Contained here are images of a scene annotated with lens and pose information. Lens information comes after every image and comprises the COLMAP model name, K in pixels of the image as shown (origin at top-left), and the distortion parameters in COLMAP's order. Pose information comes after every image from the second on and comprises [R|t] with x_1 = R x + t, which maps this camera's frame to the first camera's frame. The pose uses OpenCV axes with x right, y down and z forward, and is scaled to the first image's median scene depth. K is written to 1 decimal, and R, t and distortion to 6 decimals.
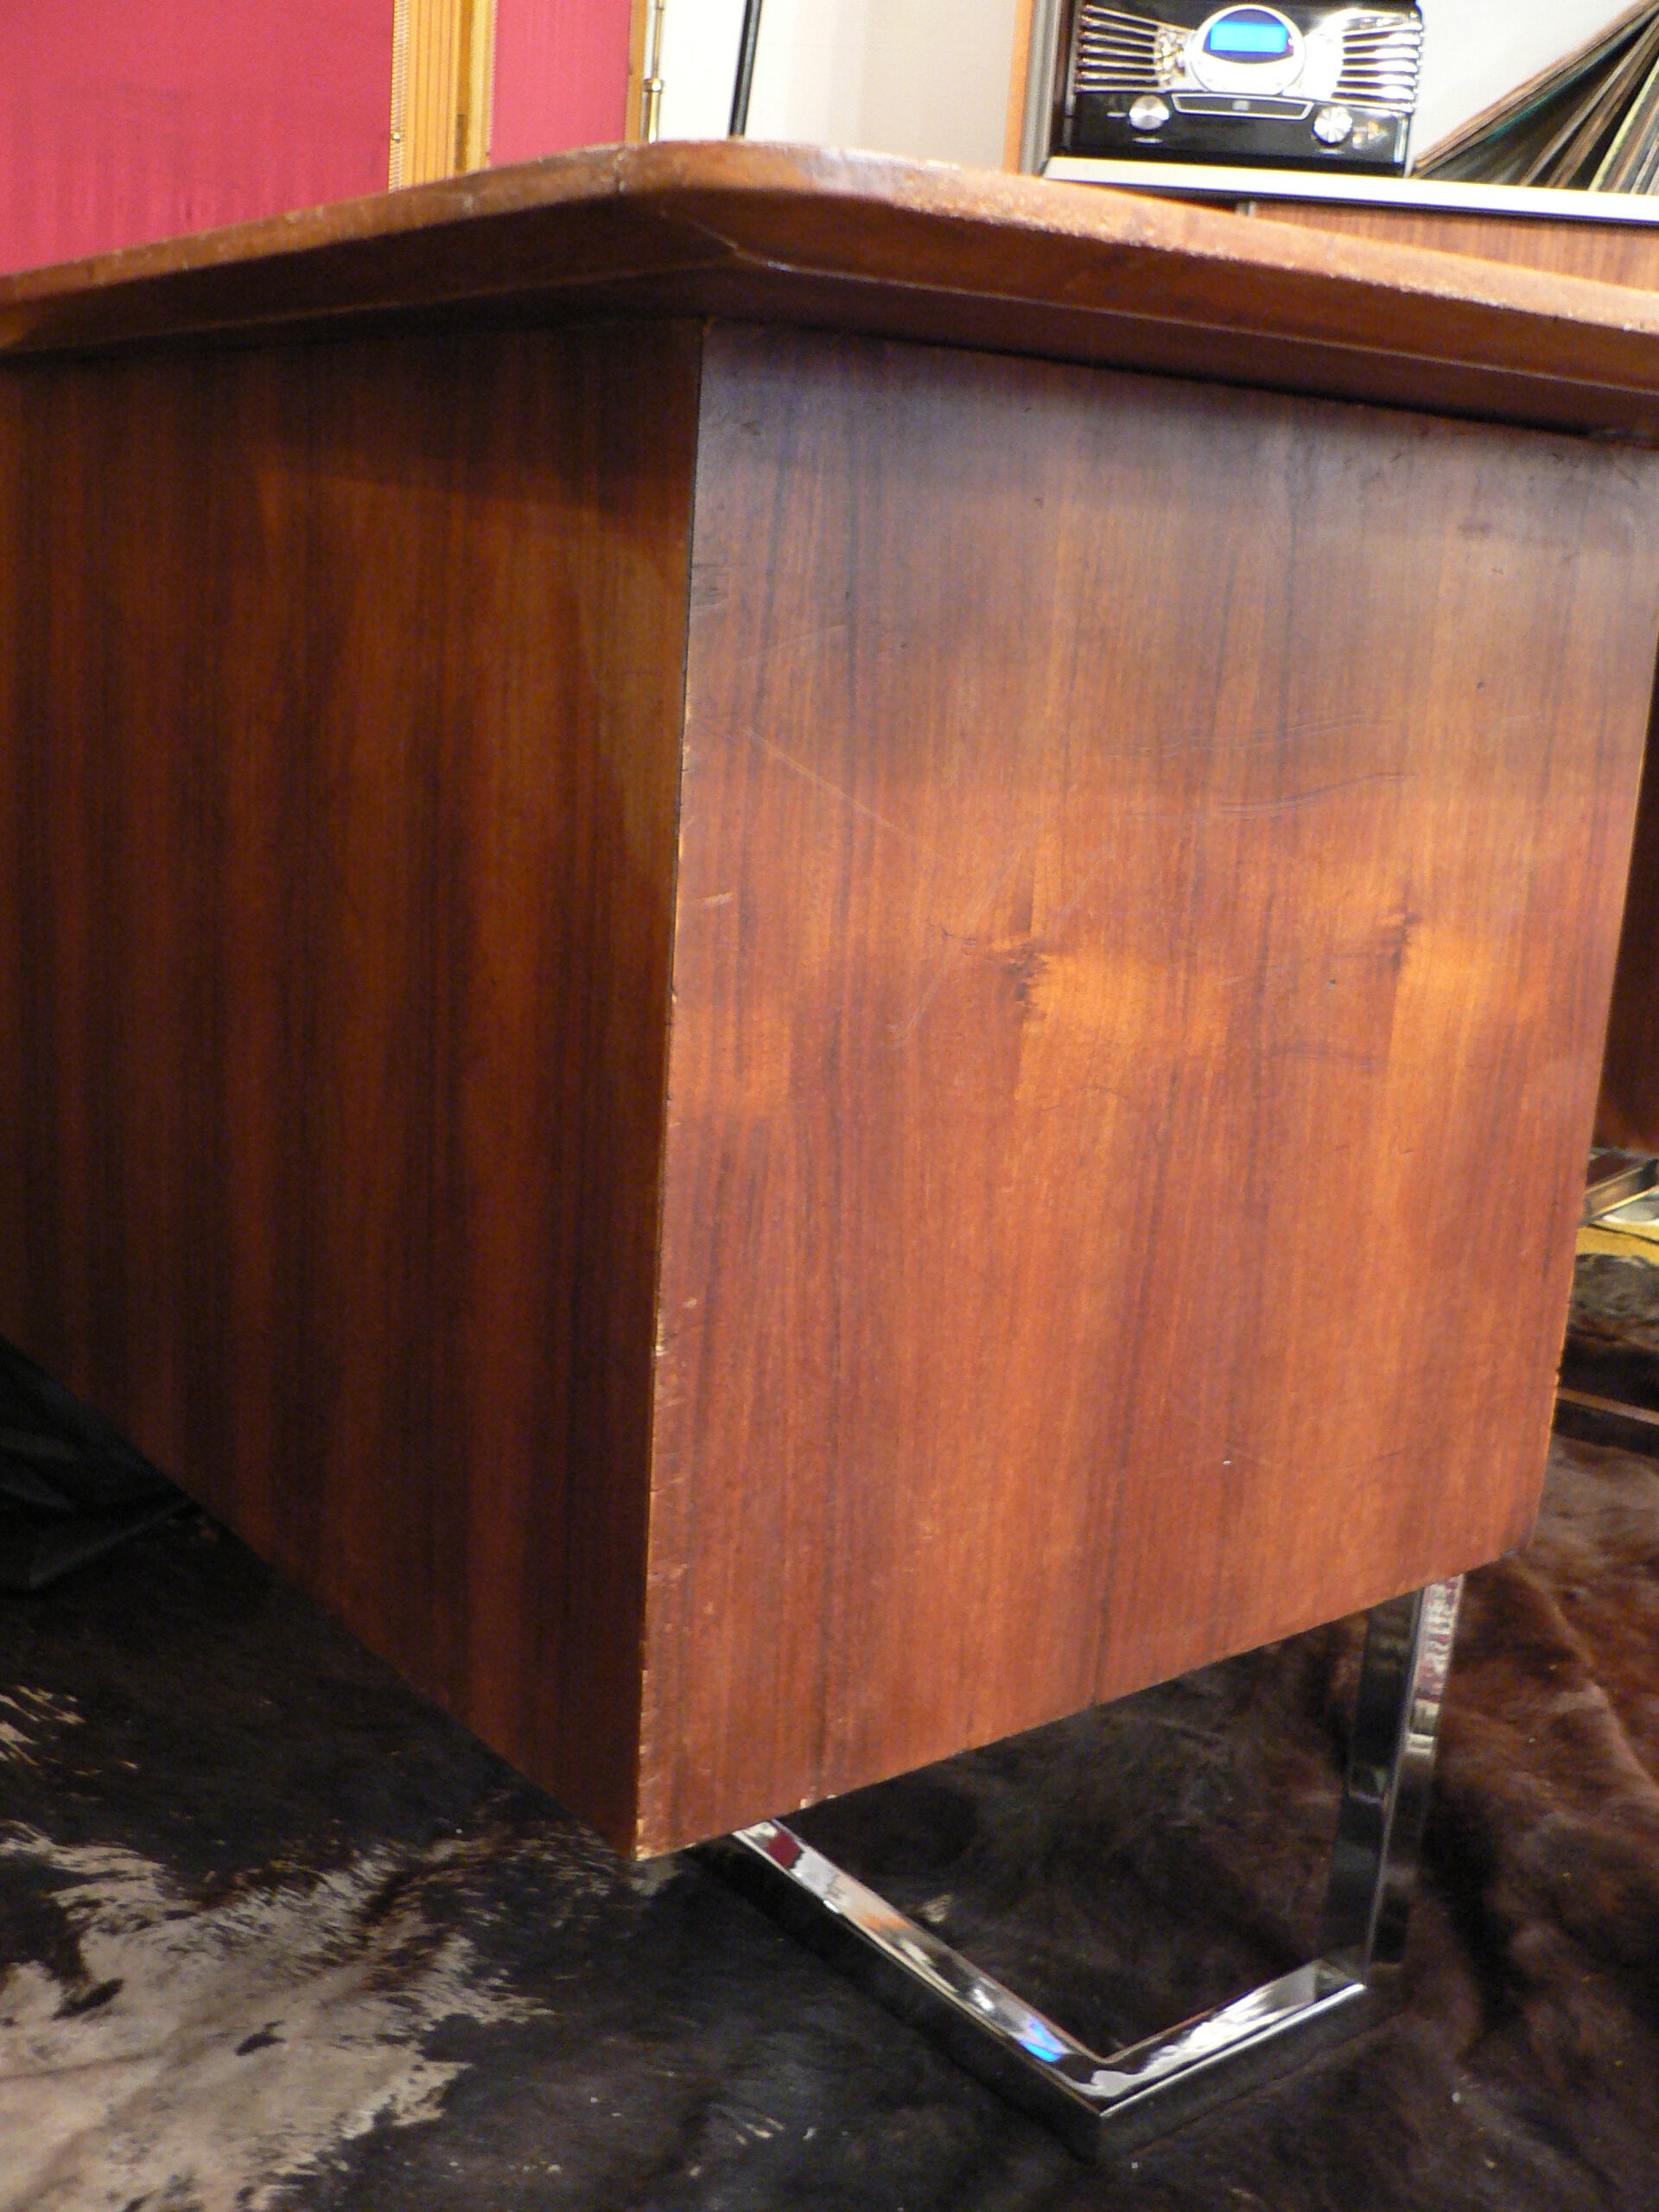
lens RADIAL K [[2396.1, 0, 814.6], [0, 2396.1, 1128.6], [0, 0, 1]] dist [-0.114827, 0.000000]
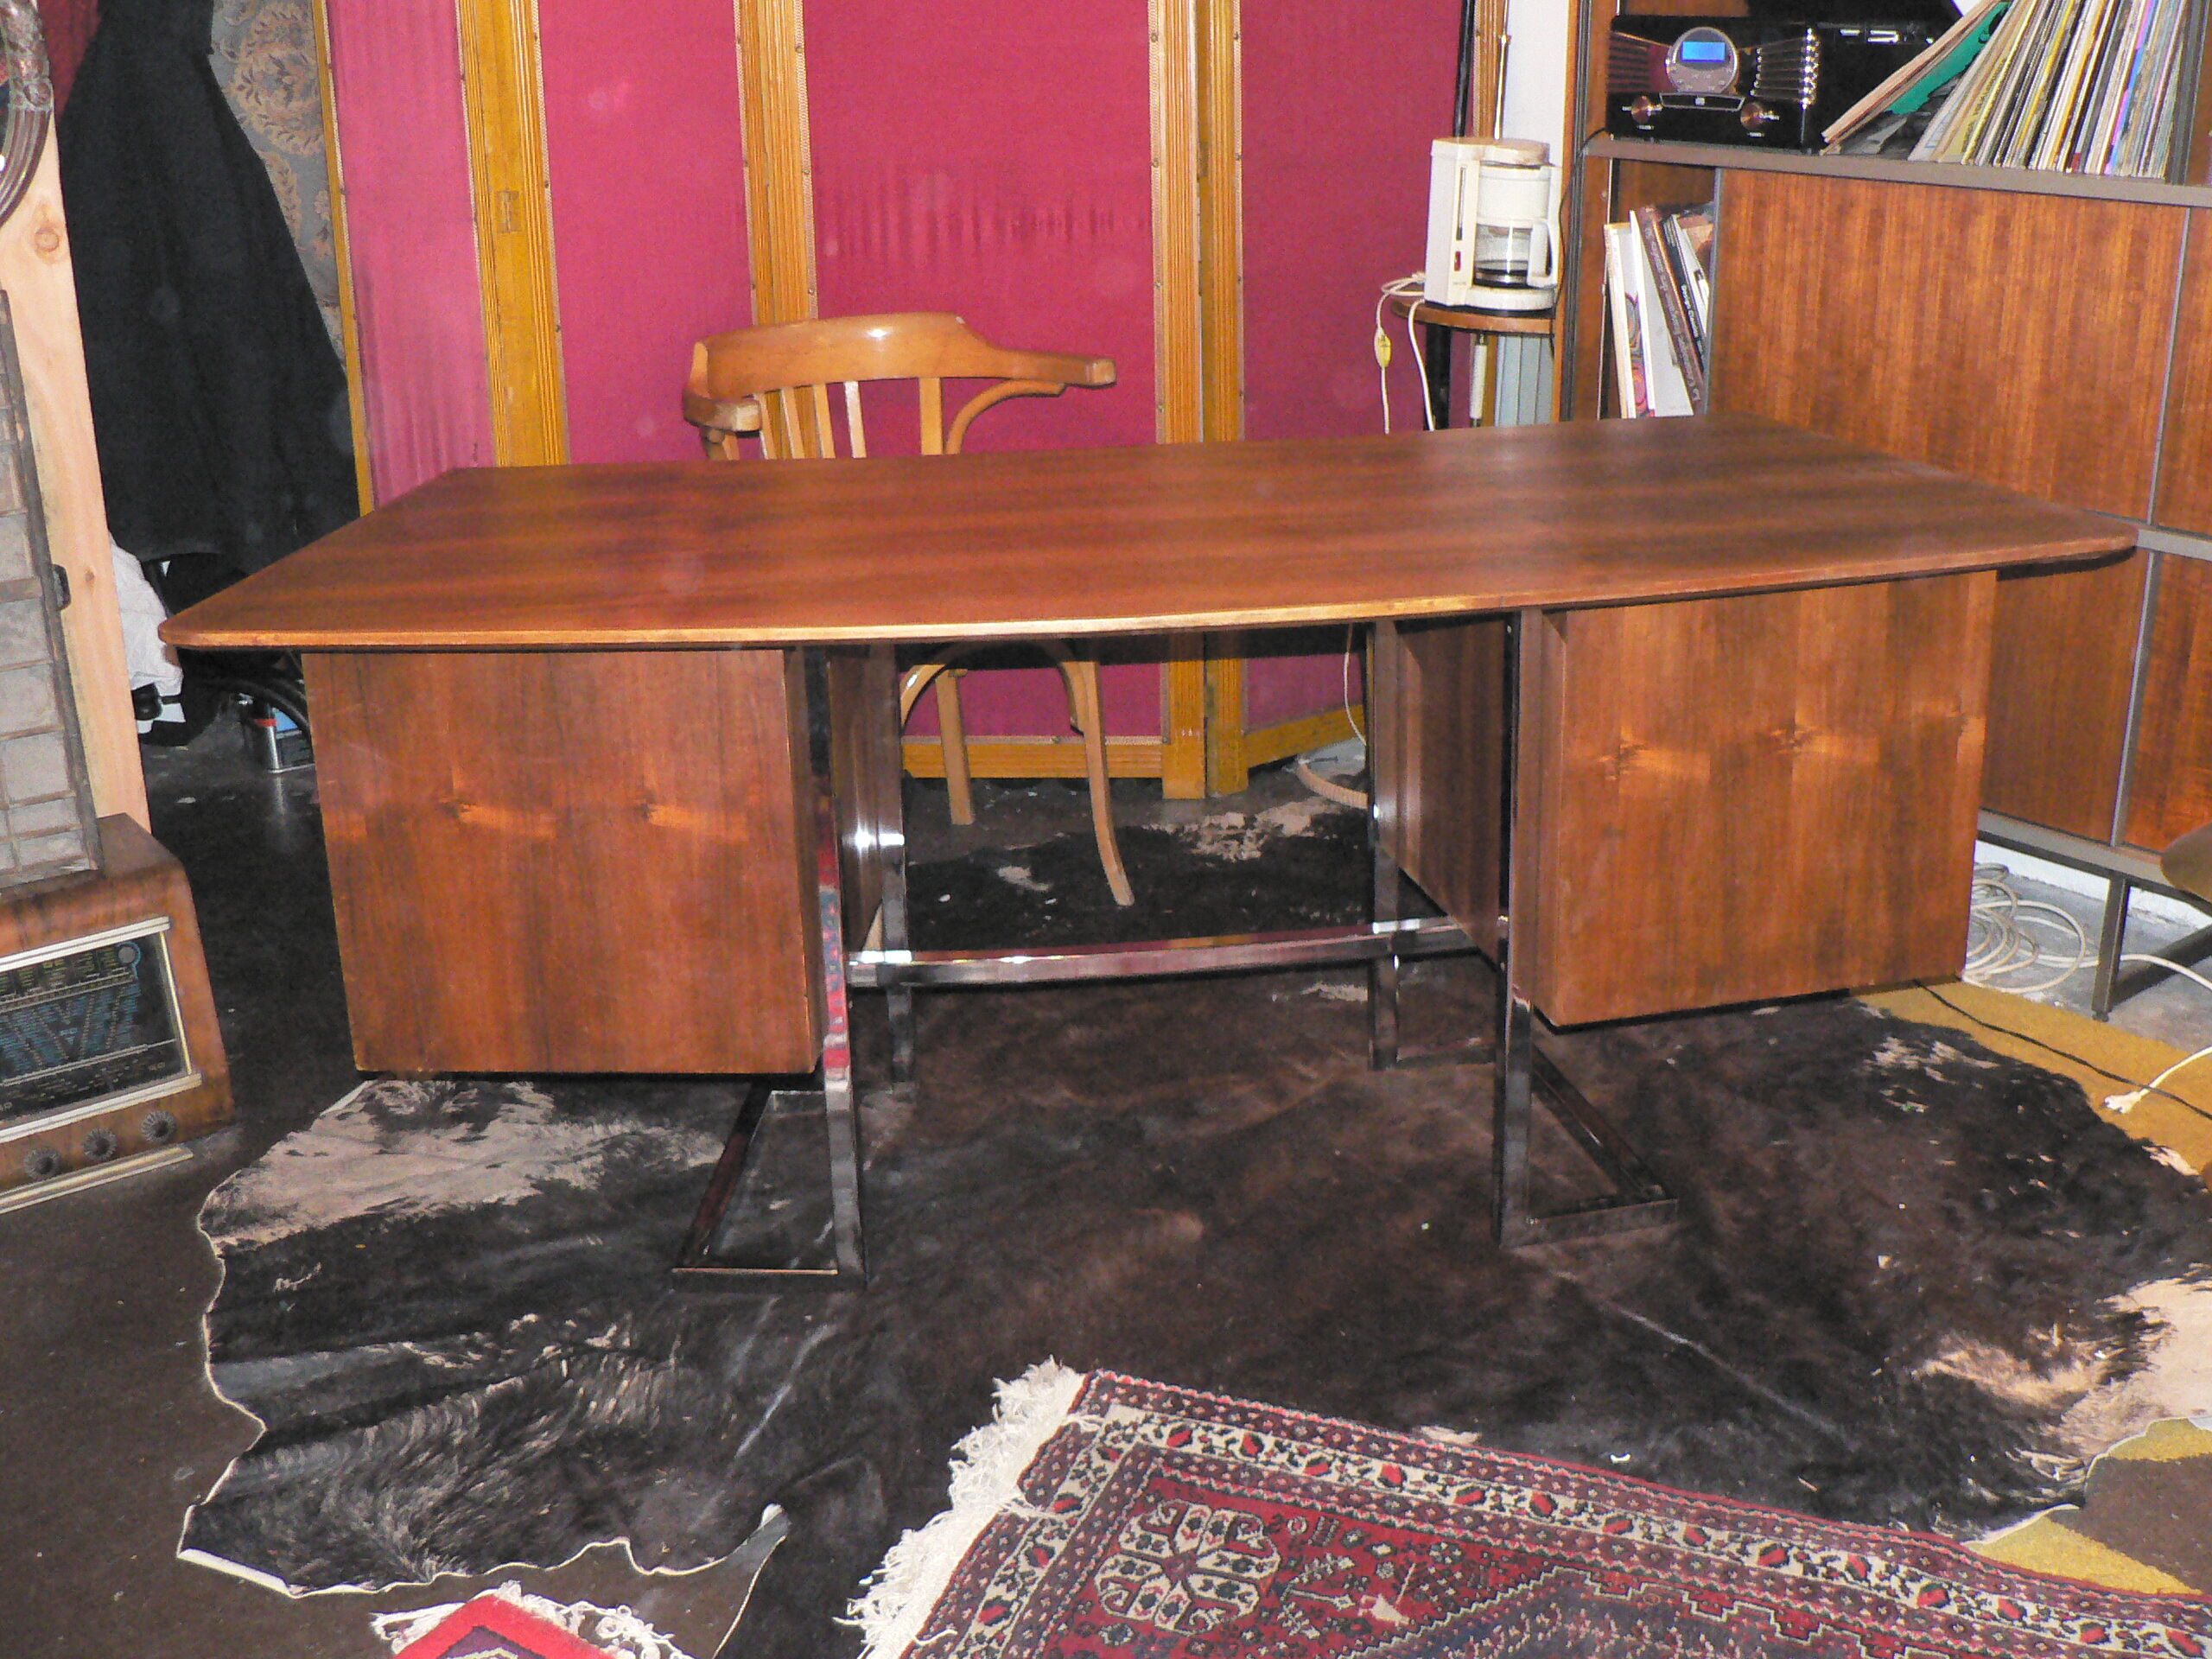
lens RADIAL K [[2396.1, 0, 1104.6], [0, 2396.1, 811.6], [0, 0, 1]] dist [-0.114827, 0.000000]
pose [[0.759271, 0.137207, -0.636146, 1.886409], [-0.096850, 0.990459, 0.098033, -0.313611], [0.643527, -0.012823, 0.765316, -0.552624]]
